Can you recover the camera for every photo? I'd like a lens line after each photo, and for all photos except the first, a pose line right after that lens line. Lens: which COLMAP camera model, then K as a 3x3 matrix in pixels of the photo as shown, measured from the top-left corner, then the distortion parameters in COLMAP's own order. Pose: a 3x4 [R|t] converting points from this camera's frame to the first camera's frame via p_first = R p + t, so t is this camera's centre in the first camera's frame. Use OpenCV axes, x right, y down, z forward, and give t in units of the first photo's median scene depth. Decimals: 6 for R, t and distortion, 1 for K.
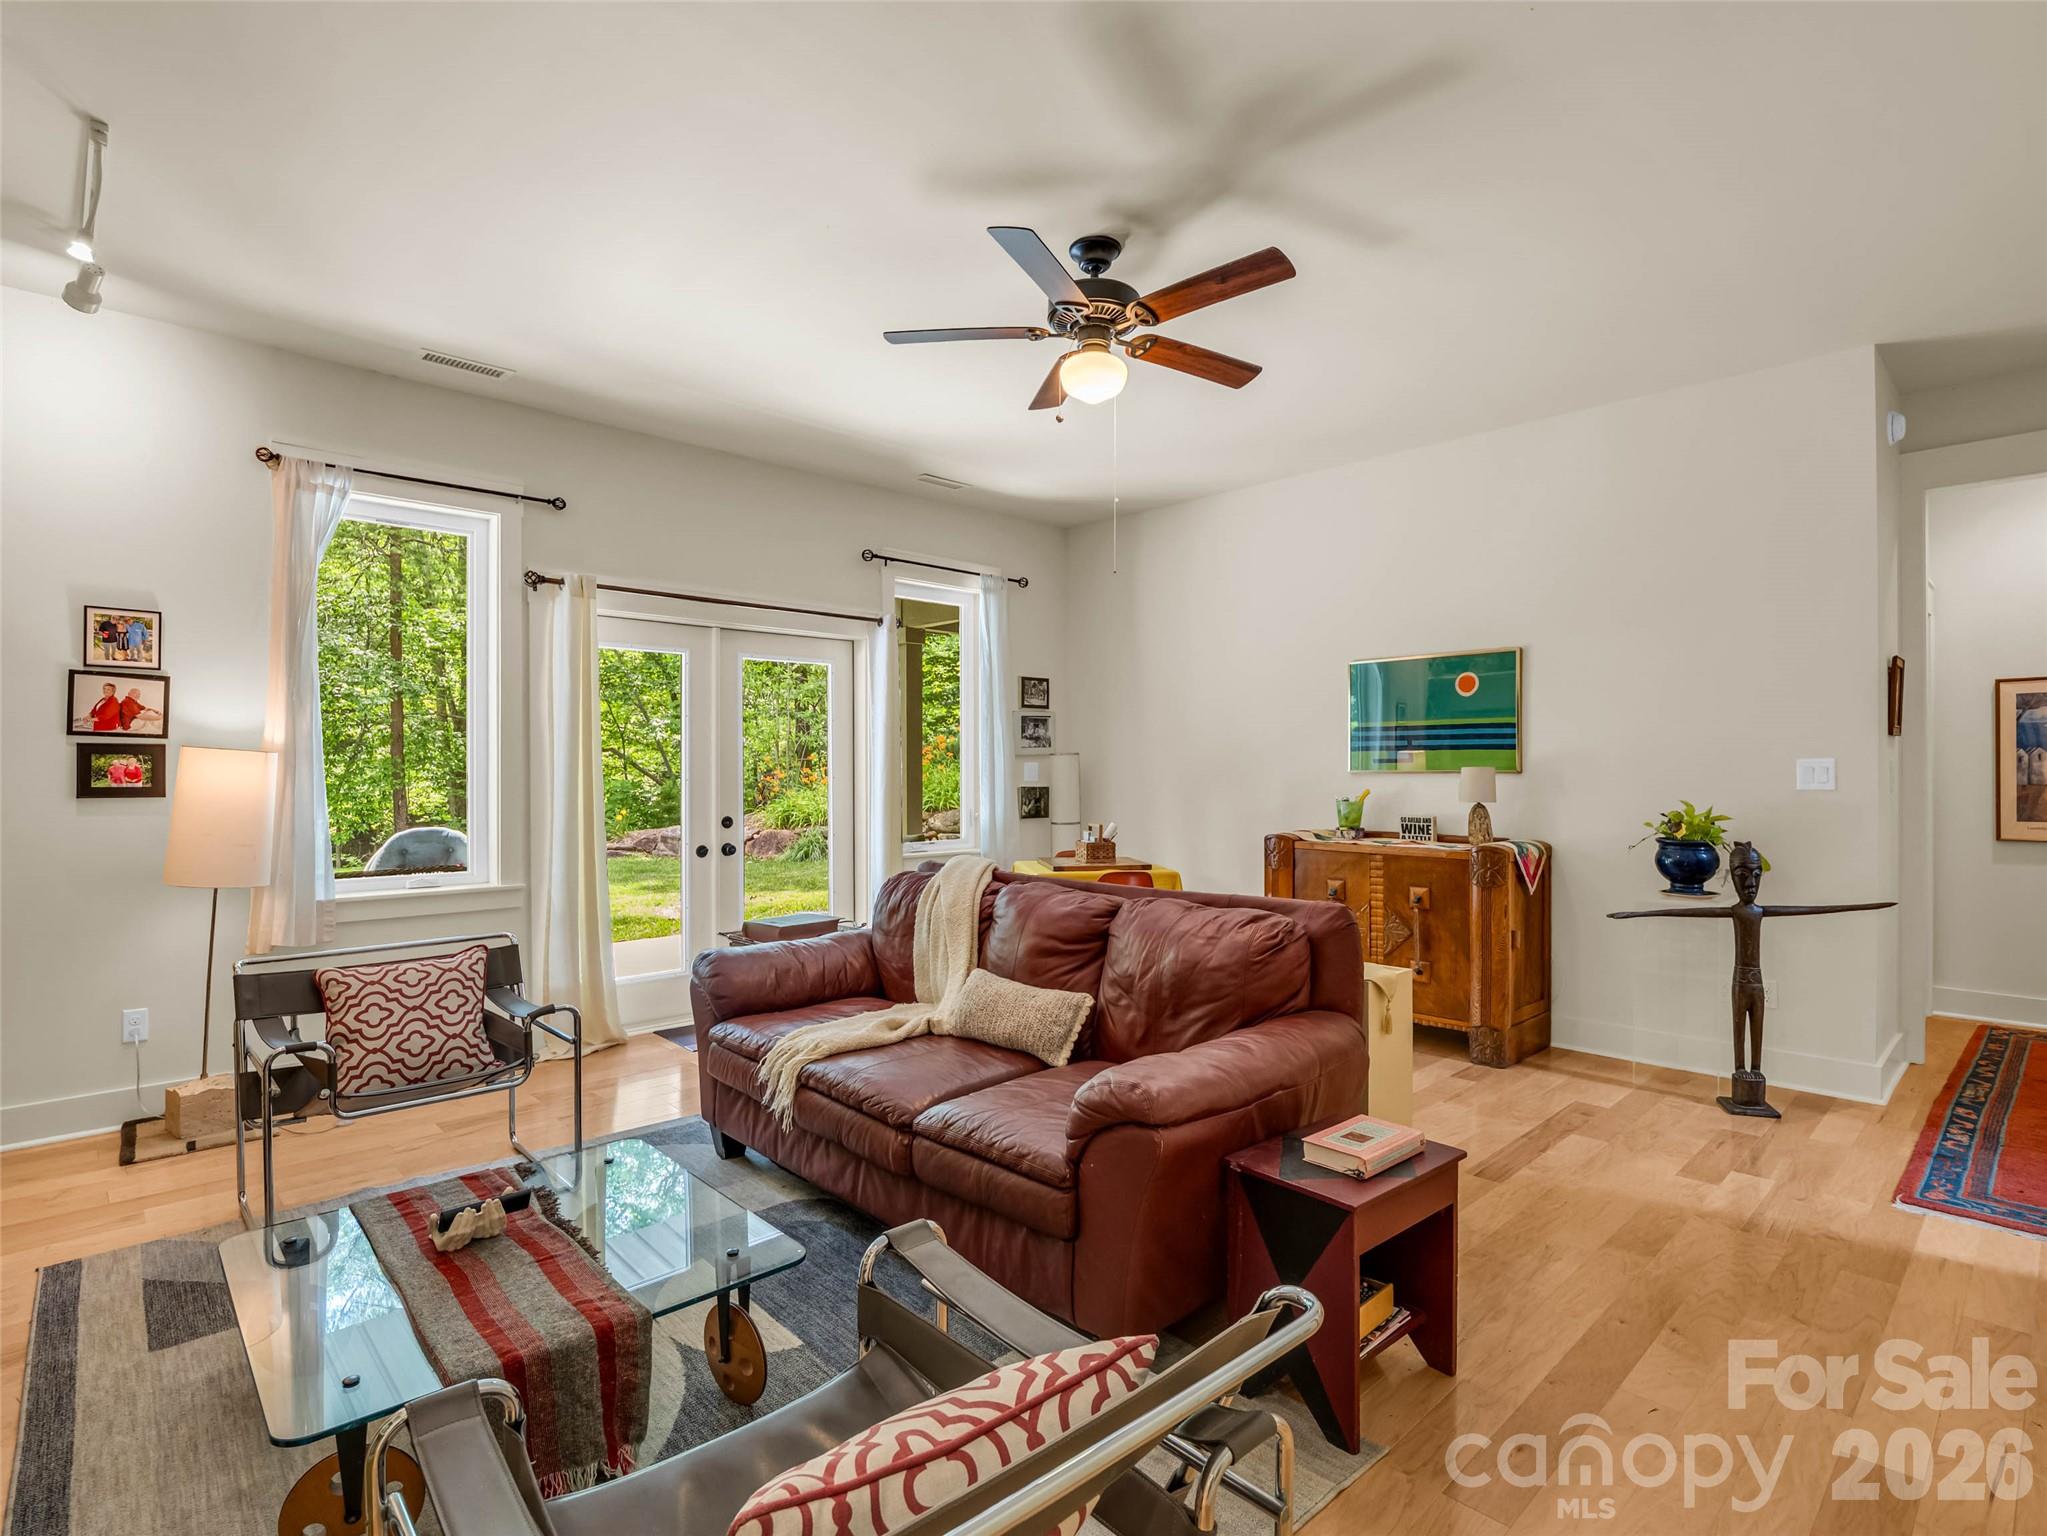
lens RADIAL K [[1011.4, 0, 1034.2], [0, 1011.4, 767.9], [0, 0, 1]] dist [0.001653, 0.000392]
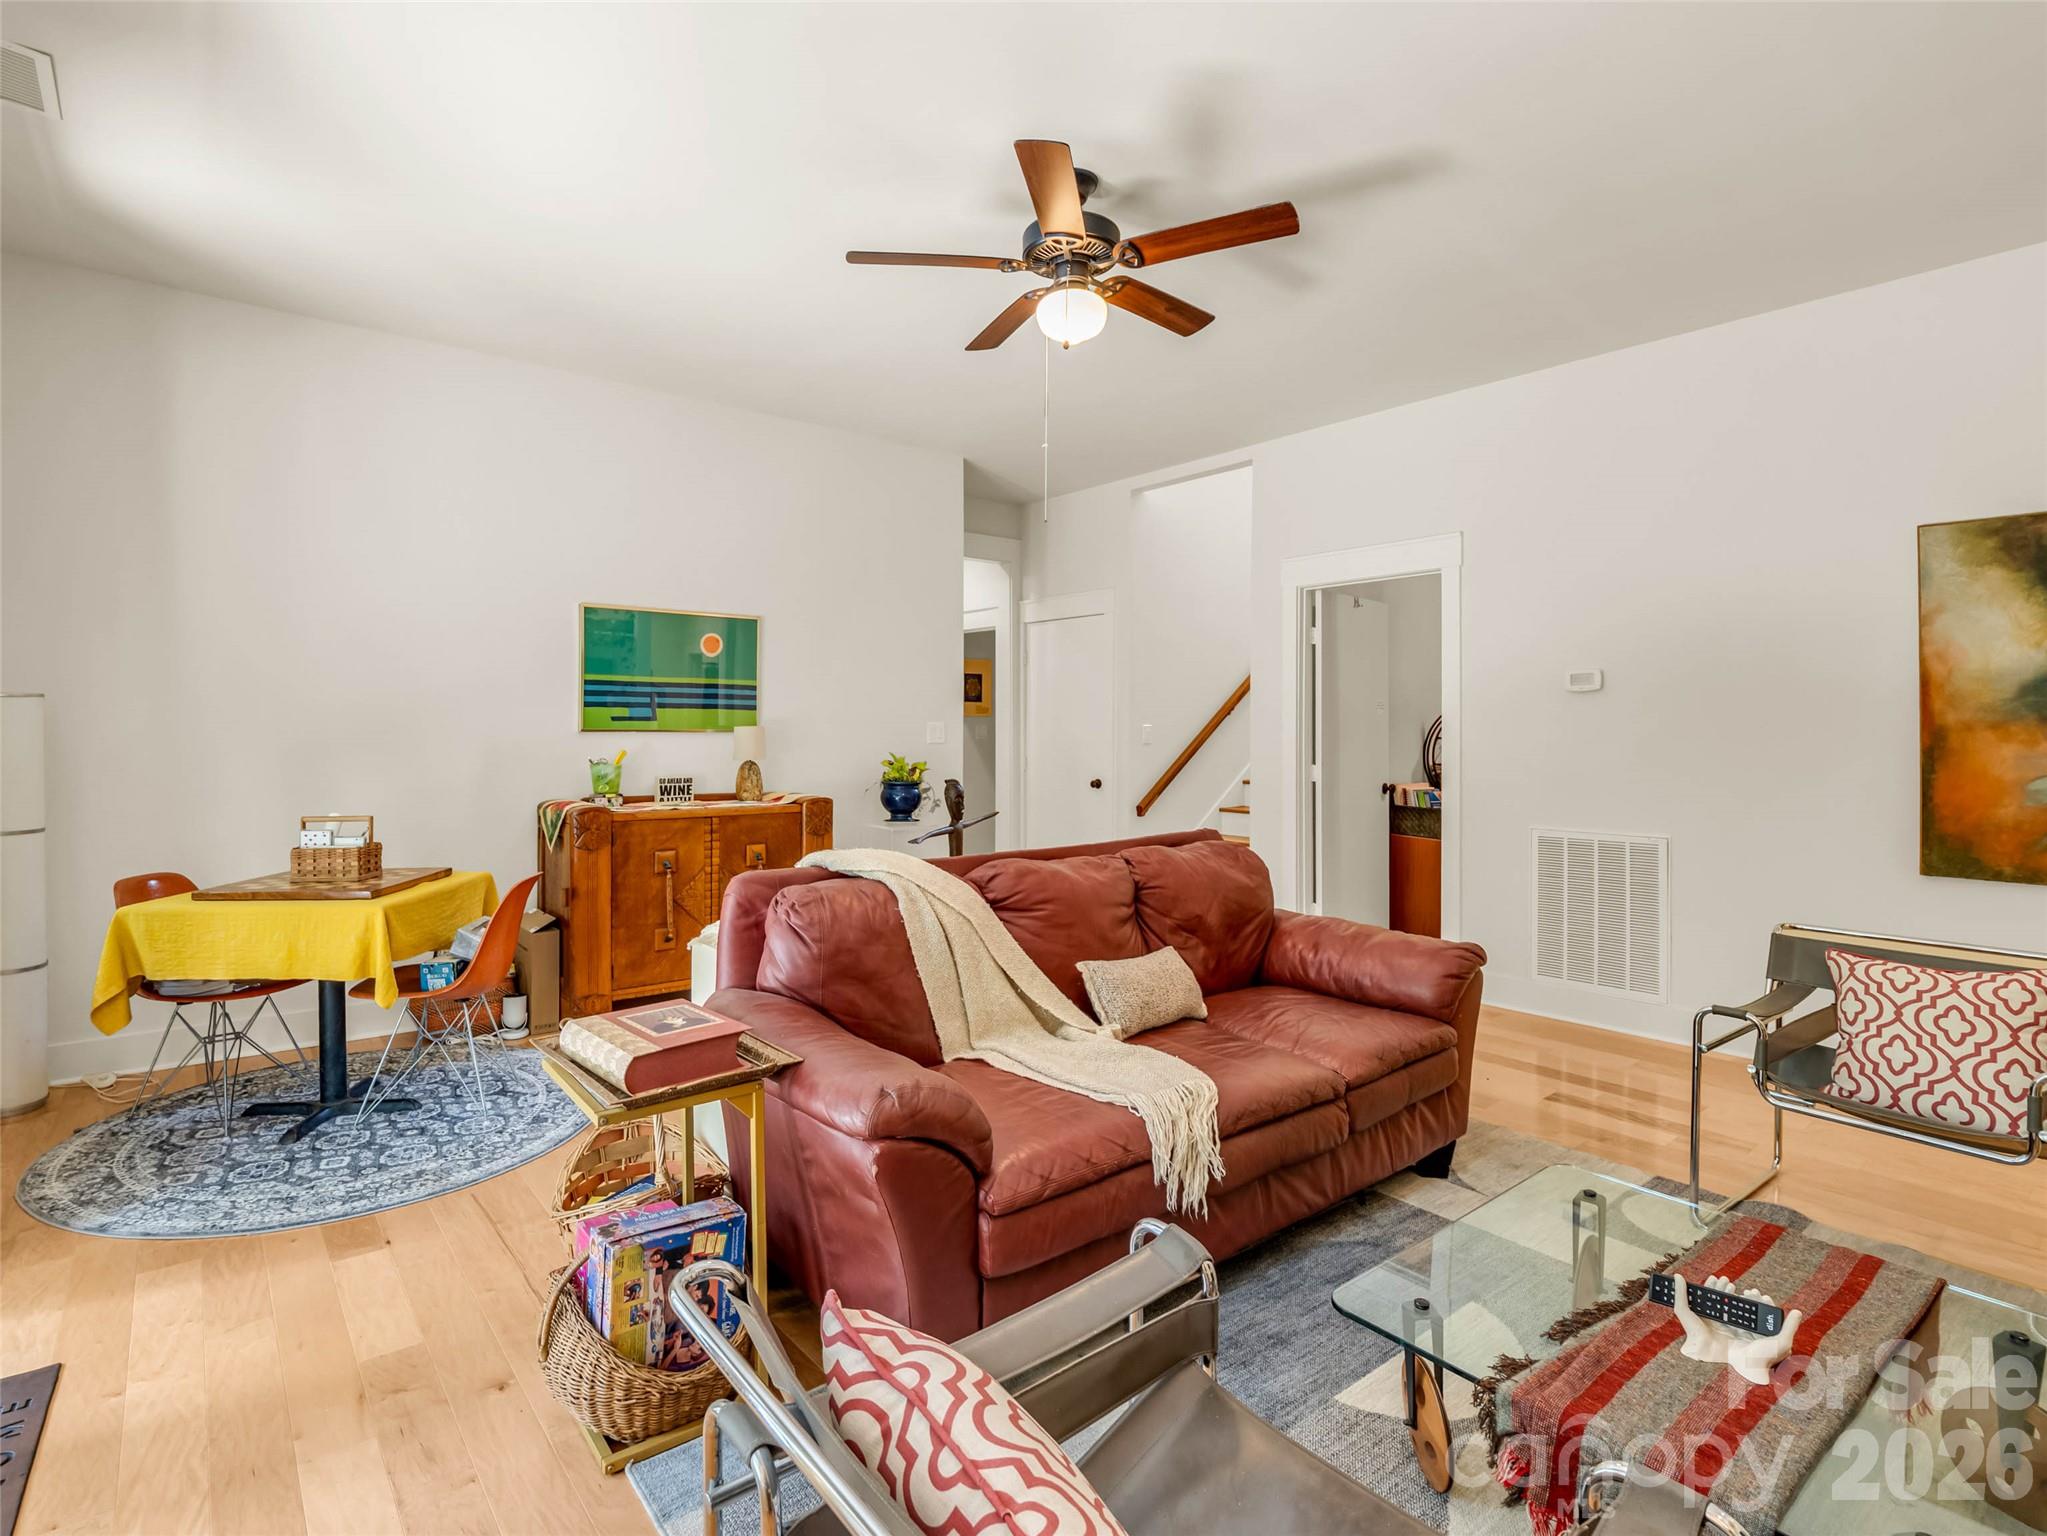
lens RADIAL K [[1011.4, 0, 1027.9], [0, 1011.4, 752.4], [0, 0, 1]] dist [0.001653, 0.000392]
pose [[0.068423, -0.020294, 0.997450, -0.590015], [-0.002888, 0.999785, 0.020539, 0.003938], [-0.997652, -0.004286, 0.068349, 0.632613]]
